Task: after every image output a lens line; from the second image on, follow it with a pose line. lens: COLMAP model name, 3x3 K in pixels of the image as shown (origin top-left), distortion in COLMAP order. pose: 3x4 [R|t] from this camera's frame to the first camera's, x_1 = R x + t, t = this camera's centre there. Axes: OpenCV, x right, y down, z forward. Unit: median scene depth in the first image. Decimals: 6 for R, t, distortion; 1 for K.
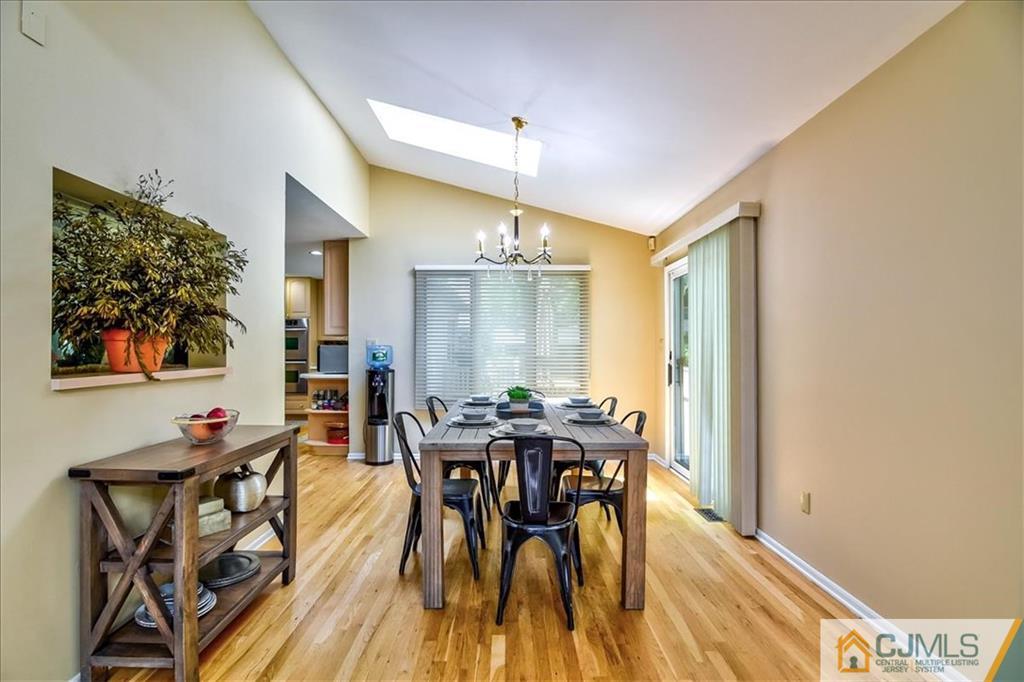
lens RADIAL K [[497.2, 0, 508.0], [0, 497.2, 343.4], [0, 0, 1]] dist [-0.016911, -0.000280]
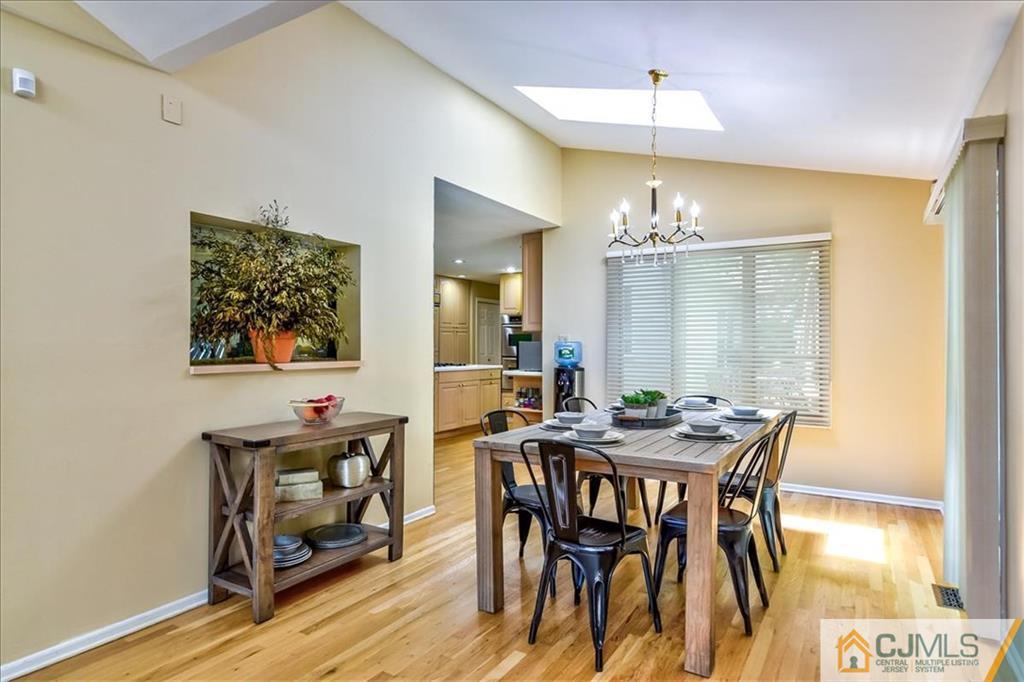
lens RADIAL K [[573.5, 0, 512.0], [0, 573.5, 341.0], [0, 0, 1]] dist [0.009173, 0.000003]
pose [[0.856506, -0.002060, -0.516133, 0.411564], [0.003279, 0.999994, 0.001449, 0.001678], [0.516127, -0.002934, 0.856507, 0.050824]]
